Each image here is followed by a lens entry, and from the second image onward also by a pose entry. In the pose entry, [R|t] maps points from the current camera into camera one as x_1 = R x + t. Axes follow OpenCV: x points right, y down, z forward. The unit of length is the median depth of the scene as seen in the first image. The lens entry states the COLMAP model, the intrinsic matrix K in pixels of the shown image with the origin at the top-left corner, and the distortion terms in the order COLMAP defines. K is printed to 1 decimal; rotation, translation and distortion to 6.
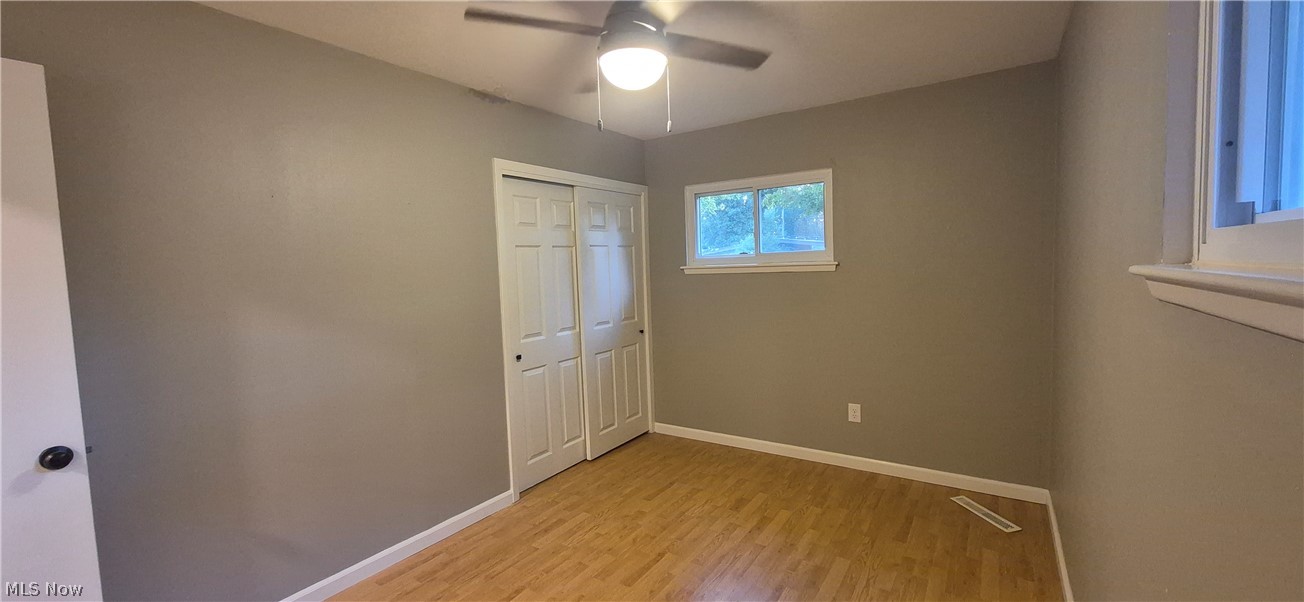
lens RADIAL K [[512.3, 0, 655.4], [0, 512.3, 300.3], [0, 0, 1]] dist [0.000072, 0.000286]
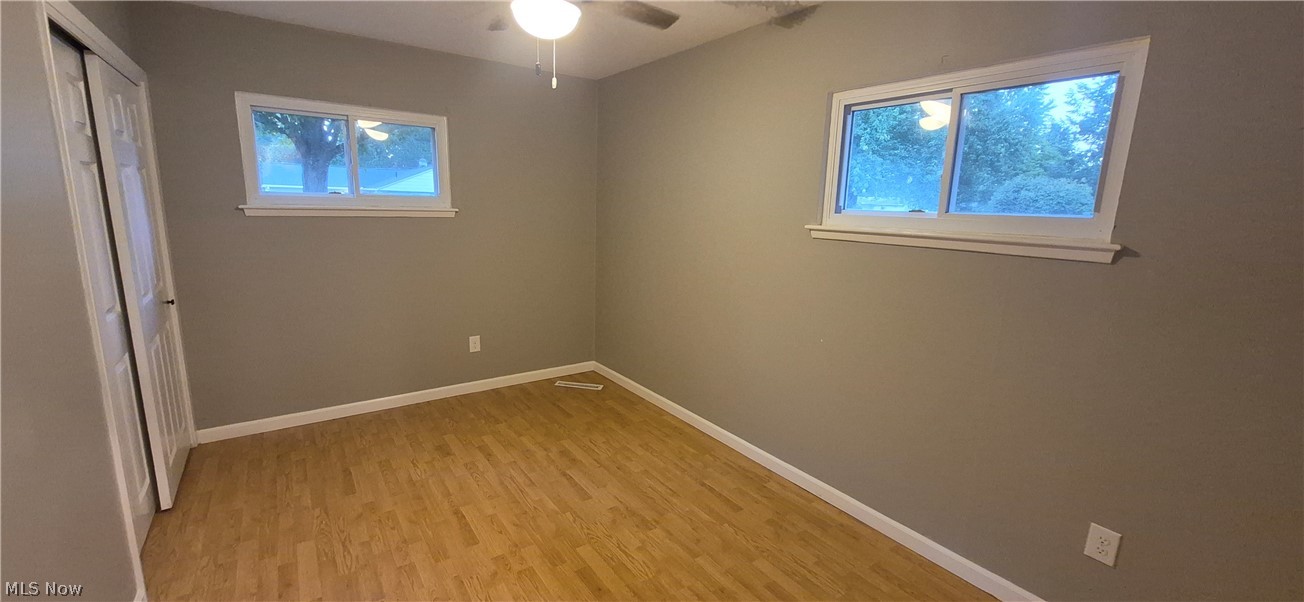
lens RADIAL K [[512.3, 0, 655.4], [0, 512.3, 300.3], [0, 0, 1]] dist [0.000072, 0.000286]
pose [[0.337983, -0.128421, 0.932349, -0.592174], [0.024872, 0.991520, 0.127555, -0.013313], [-0.940824, -0.019923, 0.338311, 0.269878]]
